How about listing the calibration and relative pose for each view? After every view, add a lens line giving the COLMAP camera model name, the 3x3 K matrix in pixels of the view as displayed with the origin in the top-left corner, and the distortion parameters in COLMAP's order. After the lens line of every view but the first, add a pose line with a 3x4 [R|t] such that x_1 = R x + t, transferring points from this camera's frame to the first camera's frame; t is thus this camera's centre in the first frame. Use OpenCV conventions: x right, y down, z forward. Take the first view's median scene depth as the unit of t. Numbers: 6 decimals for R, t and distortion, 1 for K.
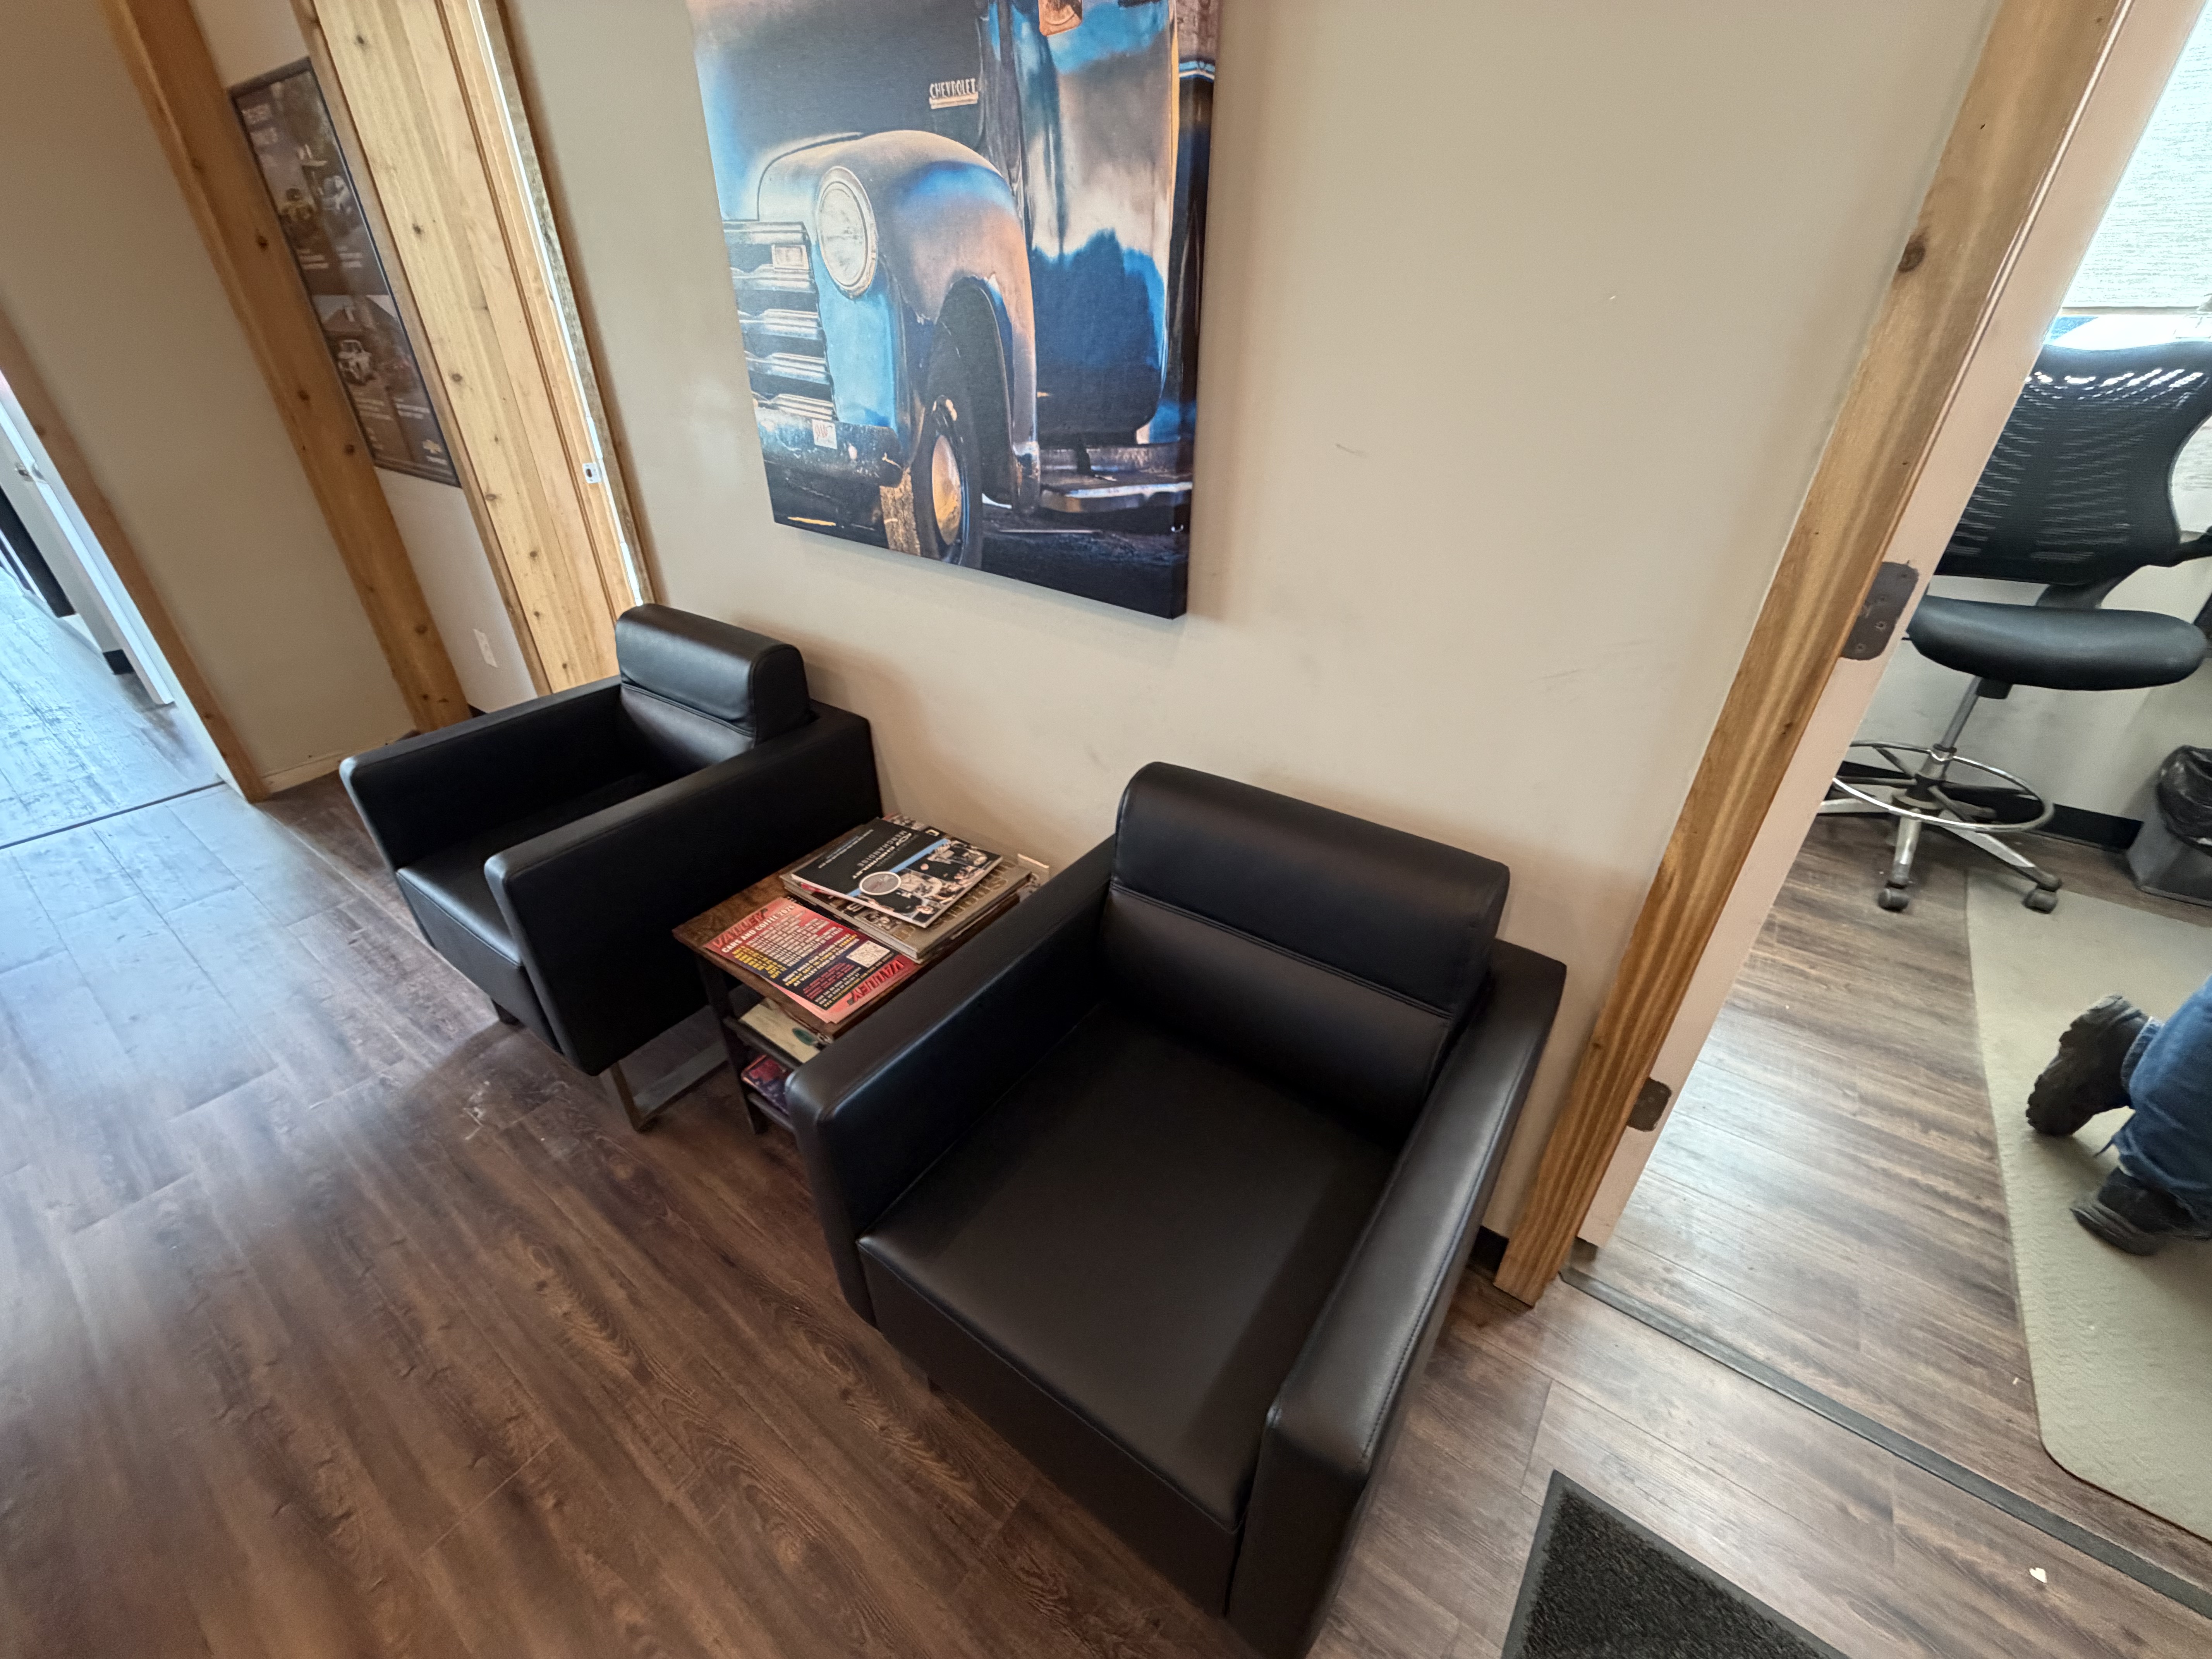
lens RADIAL K [[879.5, 0, 1106.0], [0, 879.5, 829.5], [0, 0, 1]] dist [-0.001459, -0.000307]
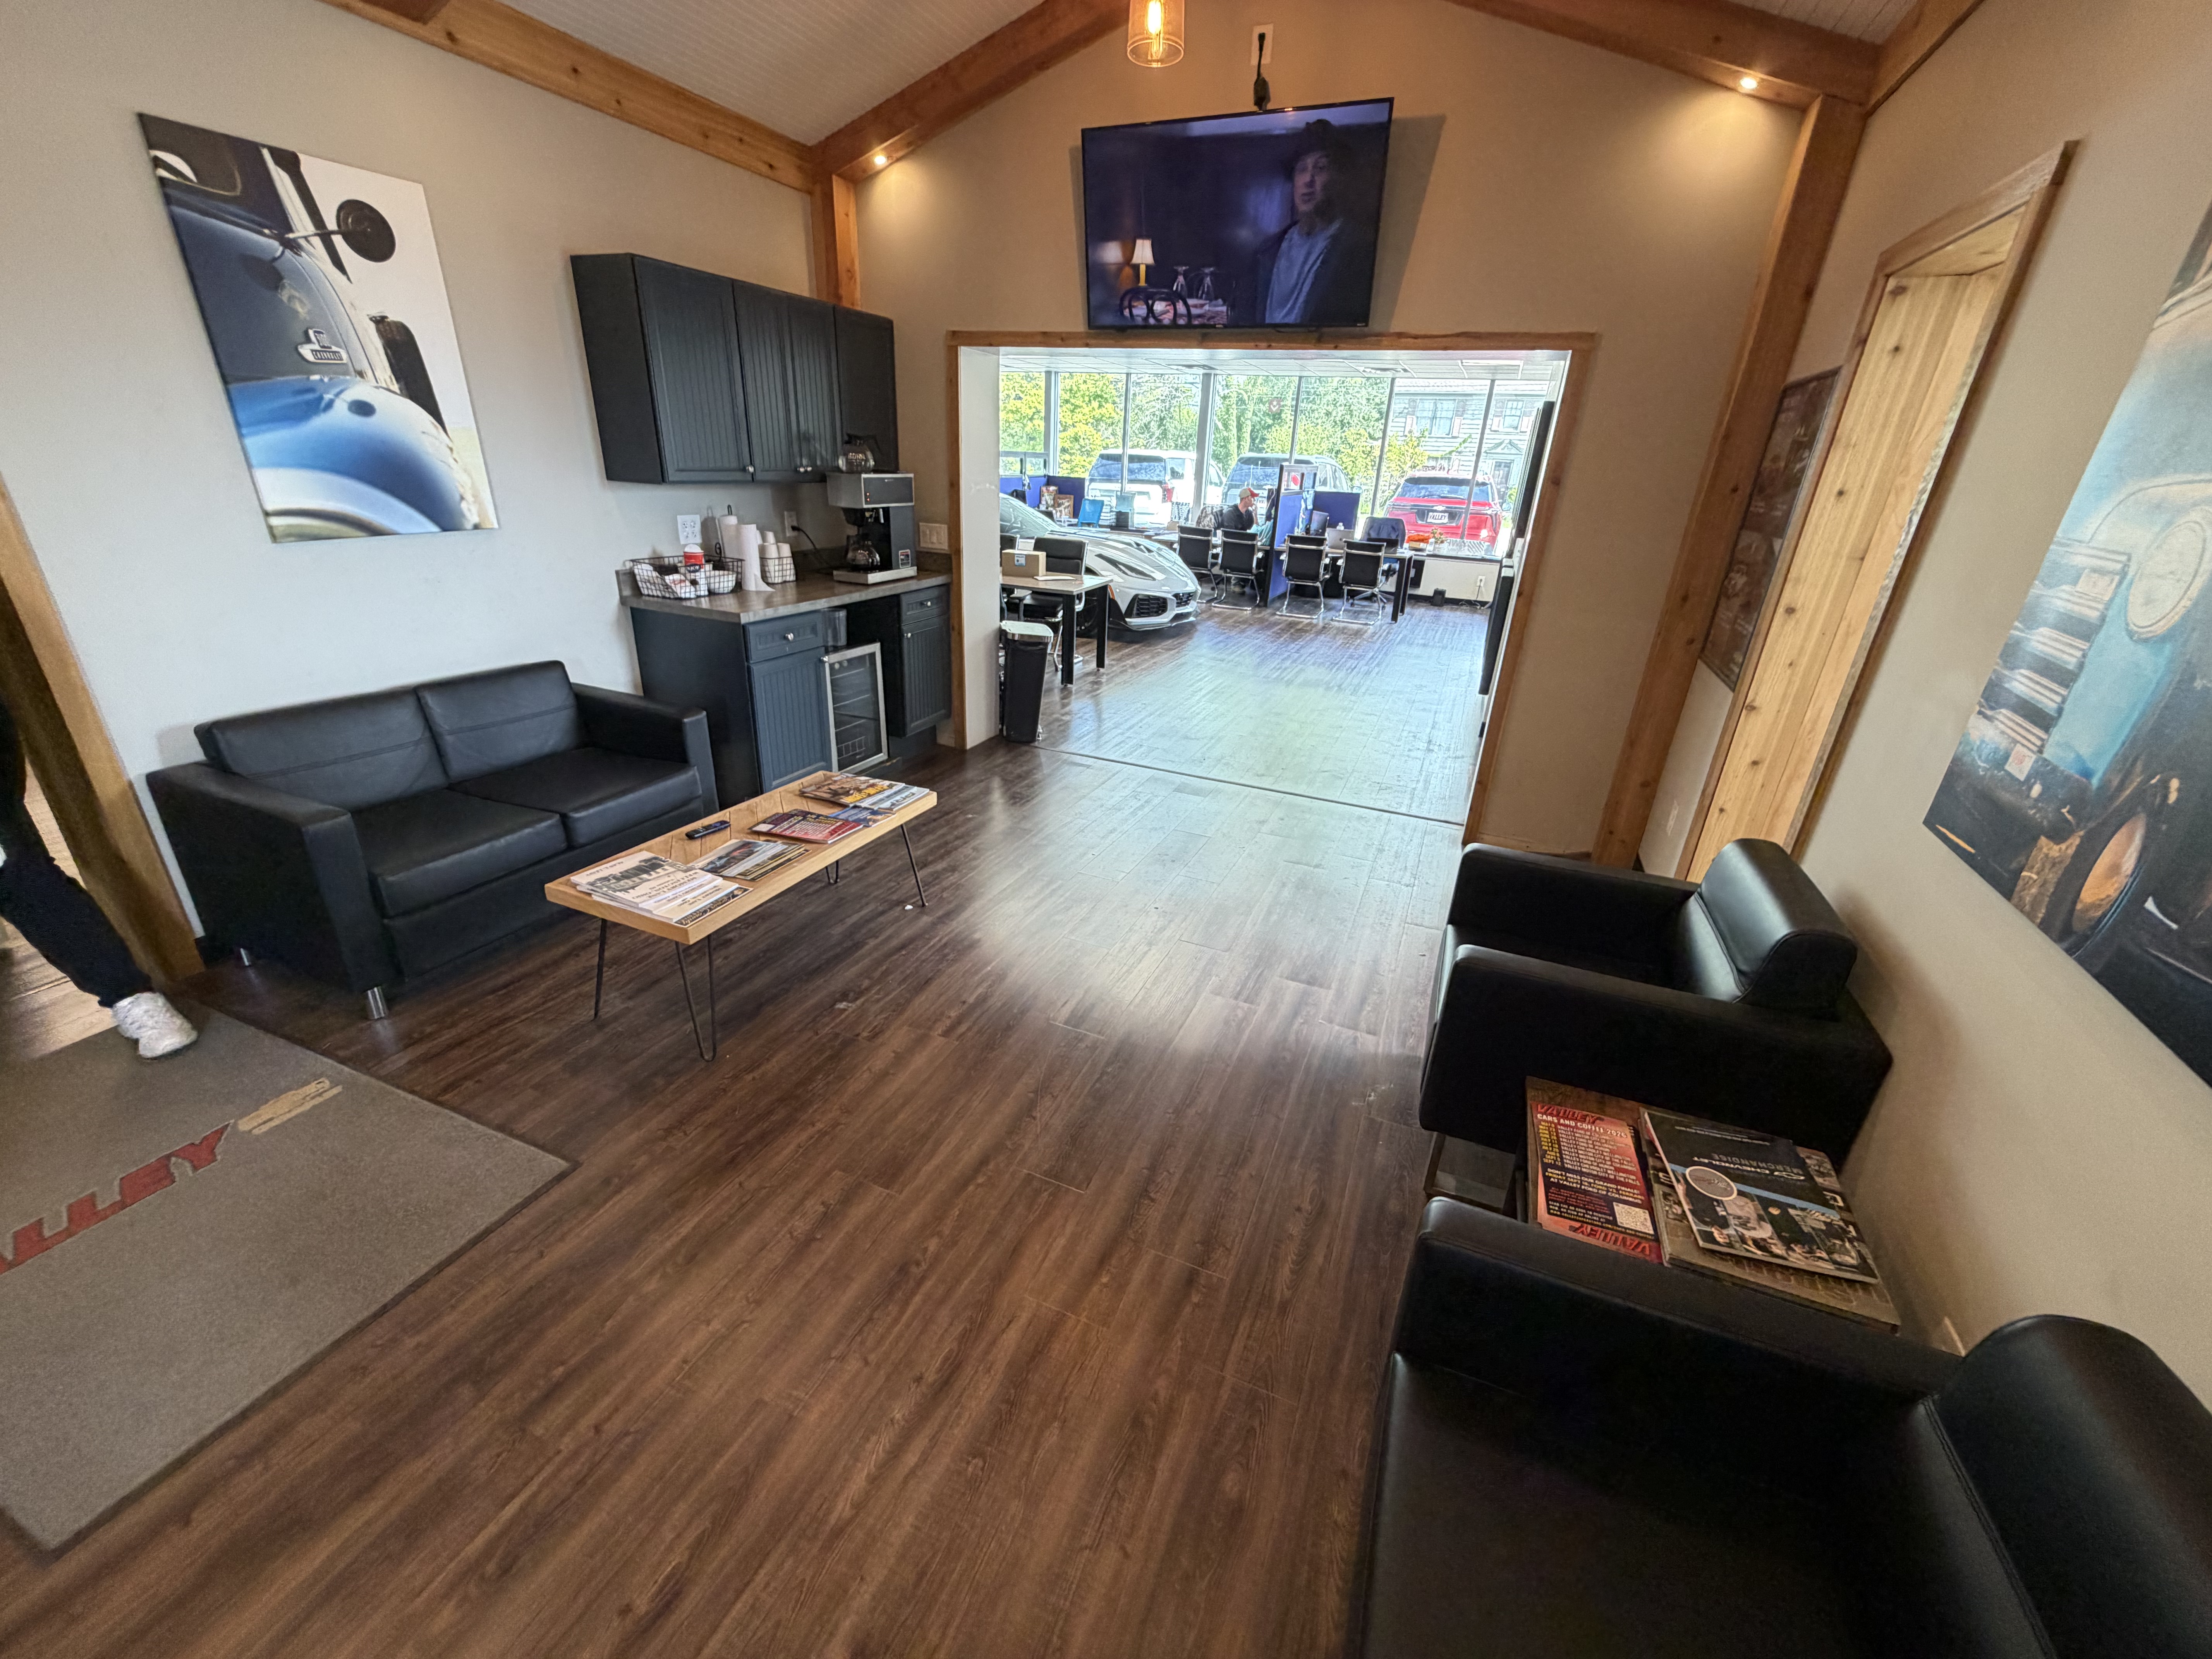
lens RADIAL K [[888.5, 0, 1106.0], [0, 888.5, 829.5], [0, 0, 1]] dist [0.001541, 0.000019]
pose [[0.225736, 0.389974, -0.892728, 0.292325], [-0.540840, 0.812355, 0.218107, -0.101316], [0.810269, 0.433589, 0.394292, -0.049709]]
